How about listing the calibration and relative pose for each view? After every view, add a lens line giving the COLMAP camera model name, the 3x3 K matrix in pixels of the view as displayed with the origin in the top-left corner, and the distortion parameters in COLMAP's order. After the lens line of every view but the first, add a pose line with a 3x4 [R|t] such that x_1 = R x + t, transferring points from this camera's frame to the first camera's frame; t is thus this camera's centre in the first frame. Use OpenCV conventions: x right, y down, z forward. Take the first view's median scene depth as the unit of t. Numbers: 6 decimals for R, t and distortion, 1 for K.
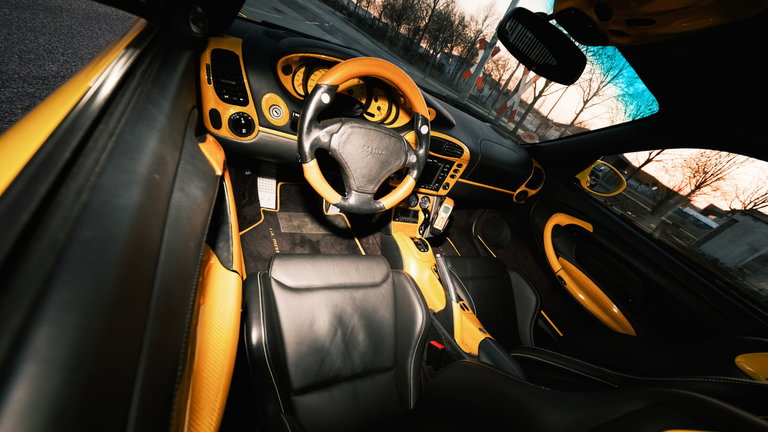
lens RADIAL K [[263.6, 0, 384.0], [0, 263.6, 216.0], [0, 0, 1]] dist [0.000477, 0.000020]
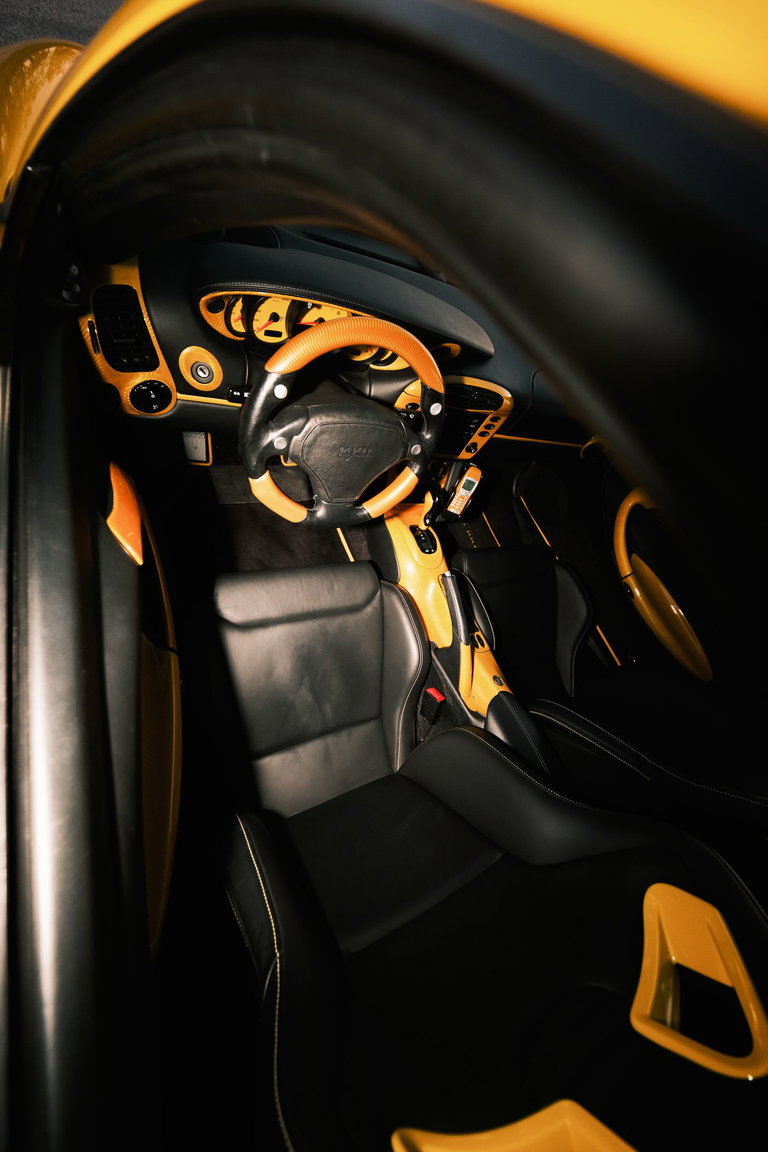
lens RADIAL K [[396.4, 0, 367.0], [0, 396.4, 574.7], [0, 0, 1]] dist [-0.000217, -0.000003]
pose [[0.999488, 0.030218, -0.010558, 0.006636], [-0.026770, 0.969935, 0.241887, -0.109206], [0.017550, -0.241481, 0.970247, -0.021293]]
